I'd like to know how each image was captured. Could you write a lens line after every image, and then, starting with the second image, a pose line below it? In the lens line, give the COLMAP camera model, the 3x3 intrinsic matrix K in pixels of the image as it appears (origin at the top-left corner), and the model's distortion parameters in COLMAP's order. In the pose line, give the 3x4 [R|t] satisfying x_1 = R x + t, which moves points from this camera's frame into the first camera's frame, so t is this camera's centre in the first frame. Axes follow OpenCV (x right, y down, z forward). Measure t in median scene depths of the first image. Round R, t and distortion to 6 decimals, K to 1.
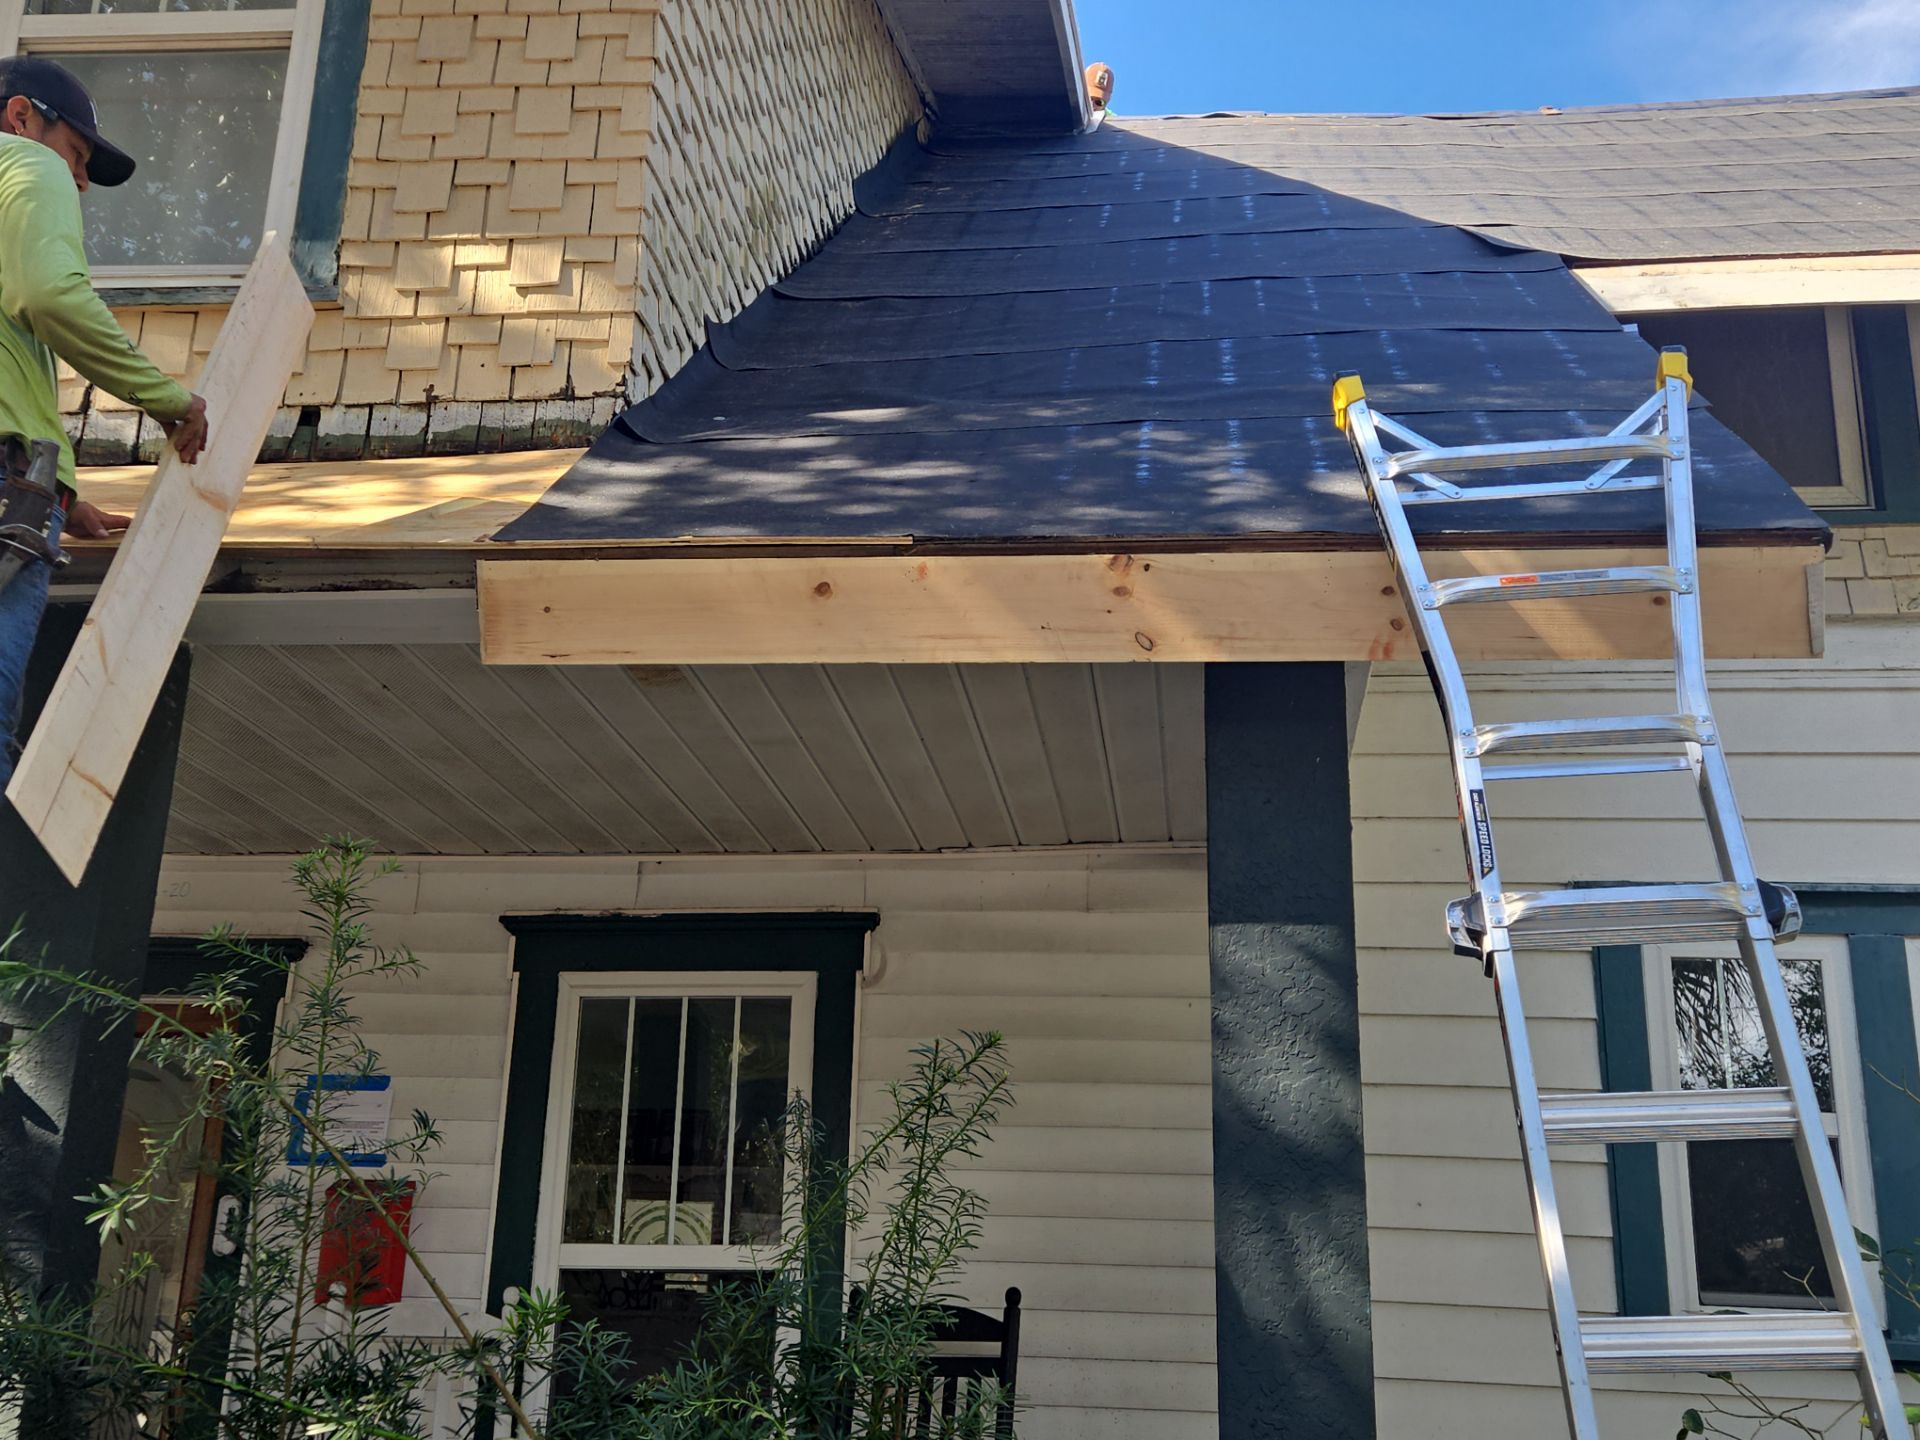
lens RADIAL K [[1965.9, 0, 961.2], [0, 1965.9, 721.5], [0, 0, 1]] dist [0.089934, -0.089741]
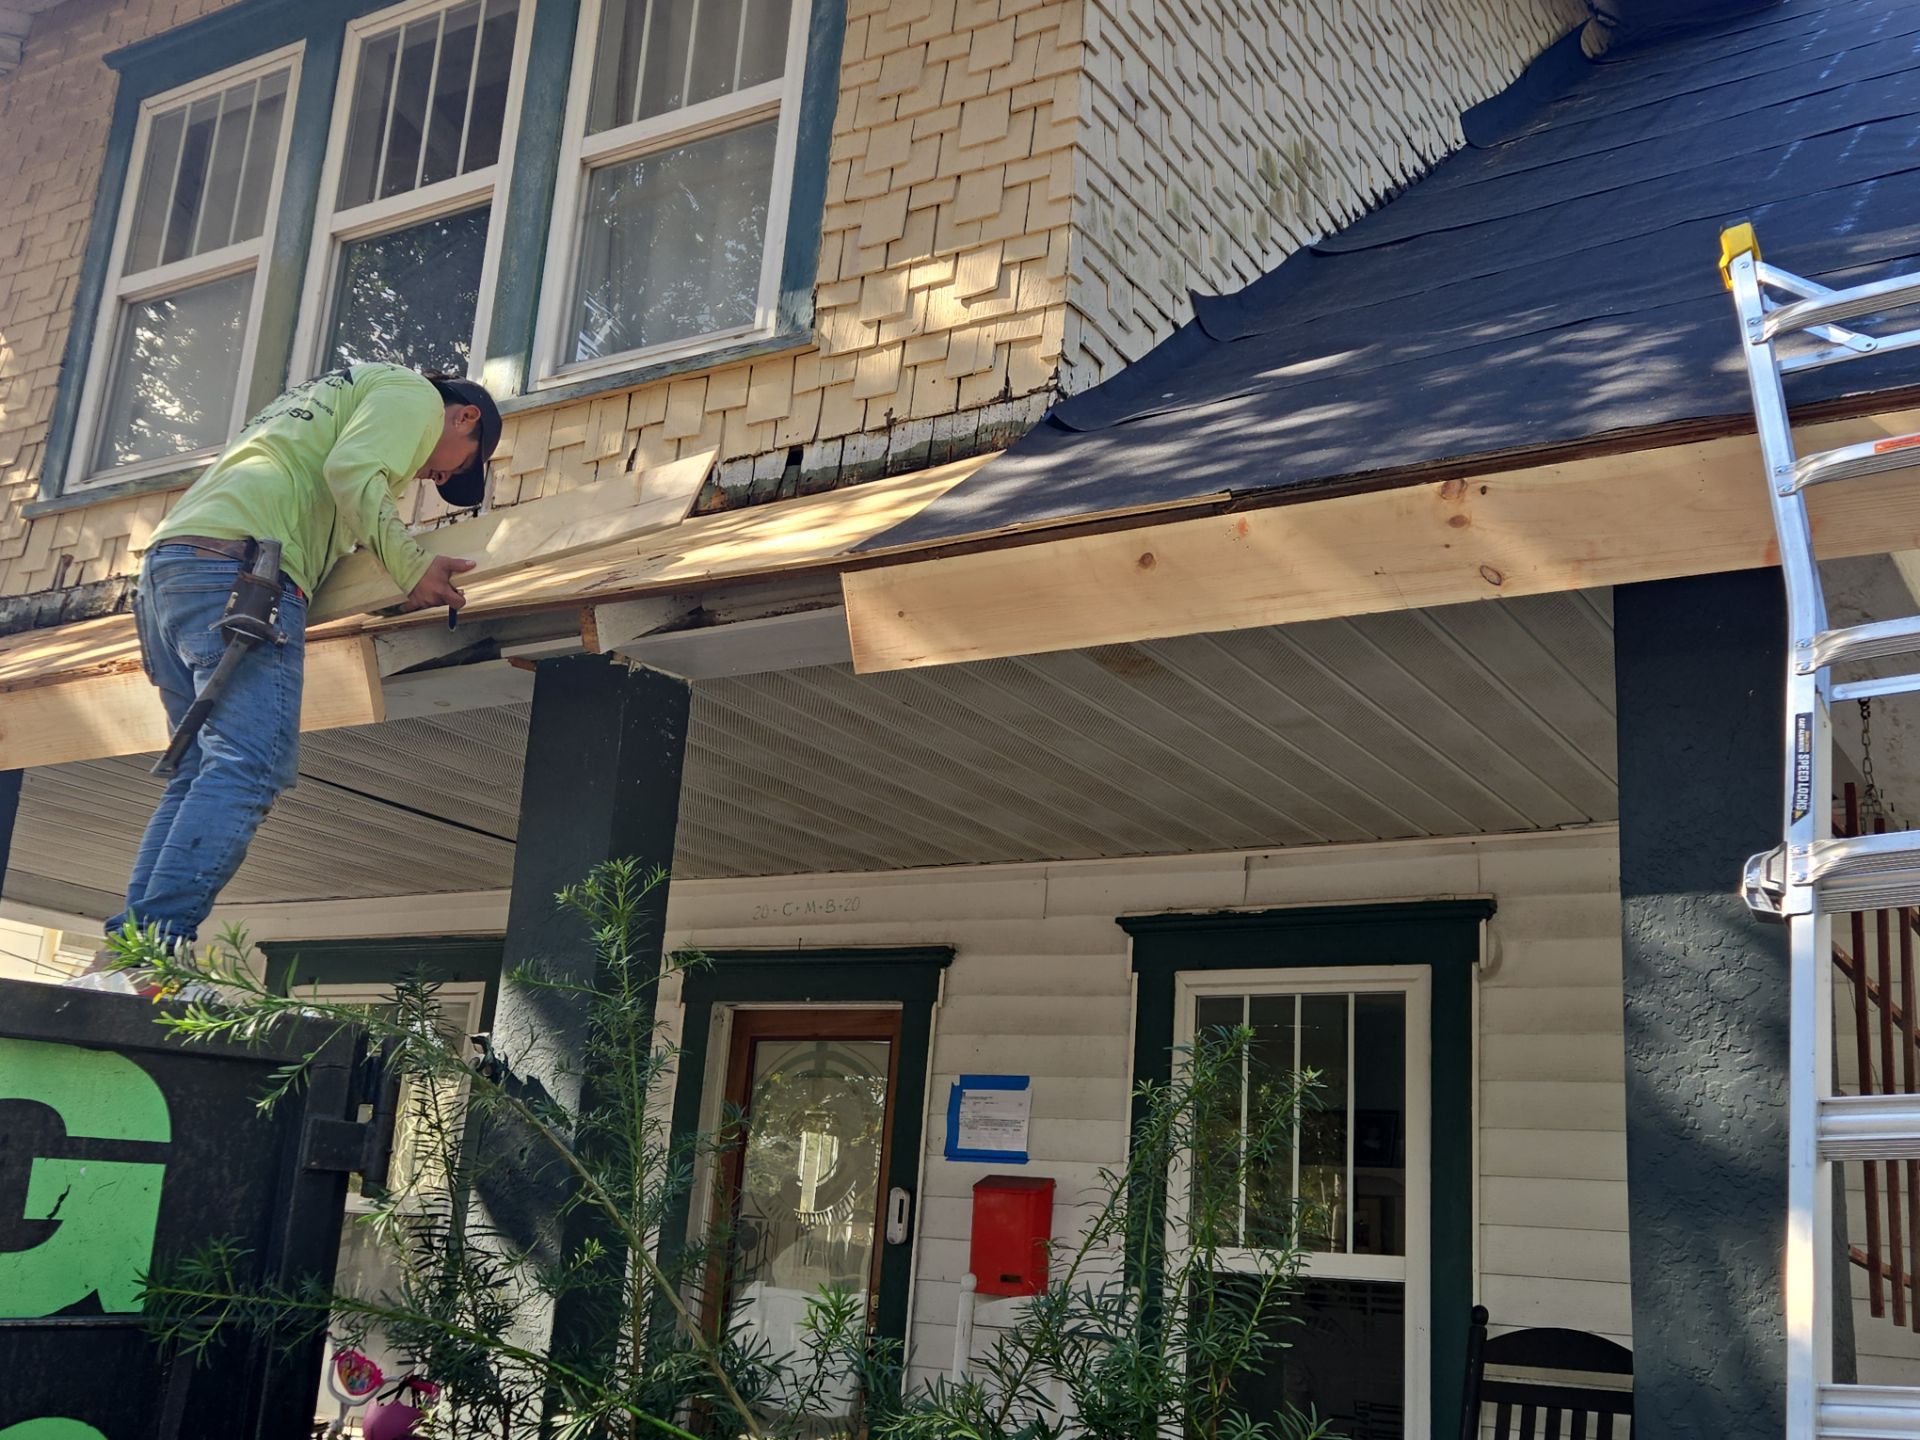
lens RADIAL K [[1965.9, 0, 961.2], [0, 1965.9, 721.5], [0, 0, 1]] dist [0.089934, -0.089741]
pose [[0.899396, -0.084748, -0.428842, 0.191134], [0.084892, 0.996212, -0.018831, 0.015265], [0.428813, -0.019469, 0.903183, 0.083519]]
